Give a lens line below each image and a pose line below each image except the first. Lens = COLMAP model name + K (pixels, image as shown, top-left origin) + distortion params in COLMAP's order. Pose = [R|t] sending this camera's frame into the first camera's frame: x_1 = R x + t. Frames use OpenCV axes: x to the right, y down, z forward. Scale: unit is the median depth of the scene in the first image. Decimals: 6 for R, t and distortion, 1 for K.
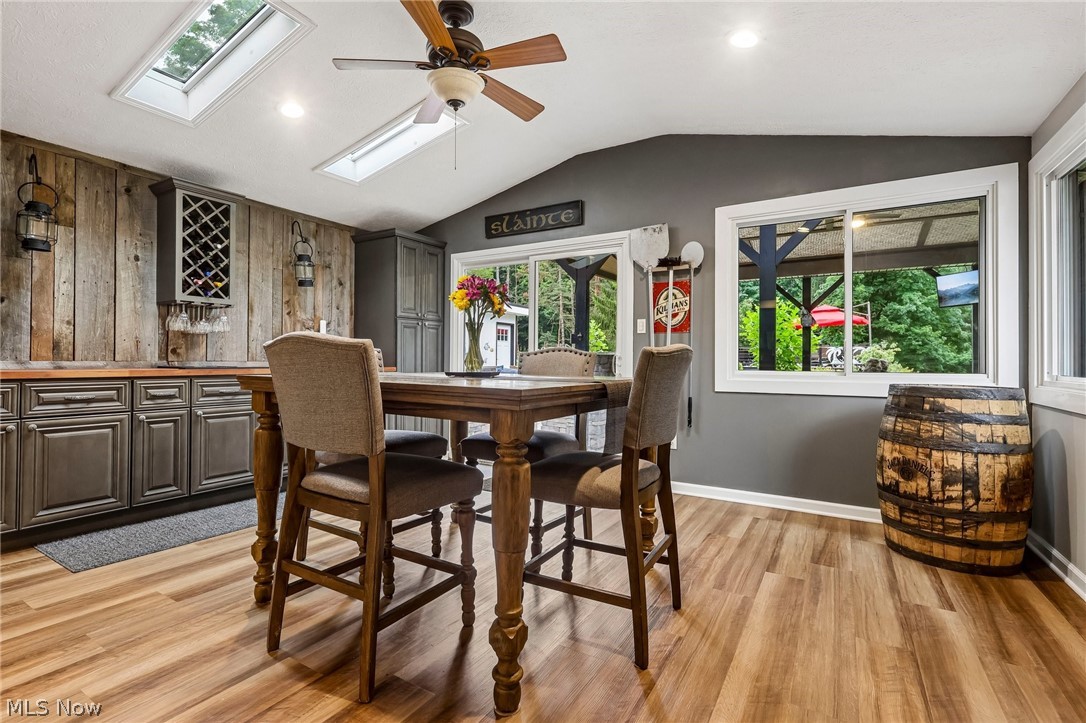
lens RADIAL K [[503.8, 0, 543.0], [0, 503.8, 361.5], [0, 0, 1]] dist [0.009083, -0.000179]
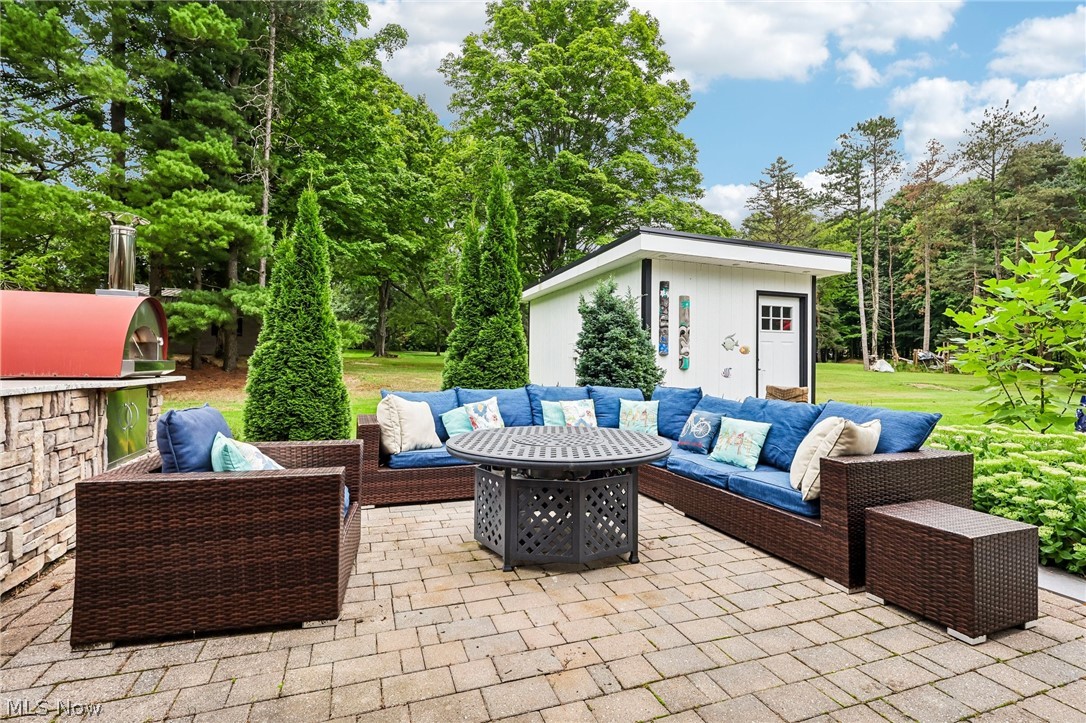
lens RADIAL K [[503.6, 0, 538.1], [0, 503.6, 360.6], [0, 0, 1]] dist [-0.007147, 0.000514]
pose [[0.769499, -0.006674, -0.638613, 0.170908], [-0.003832, 0.999879, -0.015066, -0.018657], [0.638636, 0.014040, 0.769381, 1.764363]]
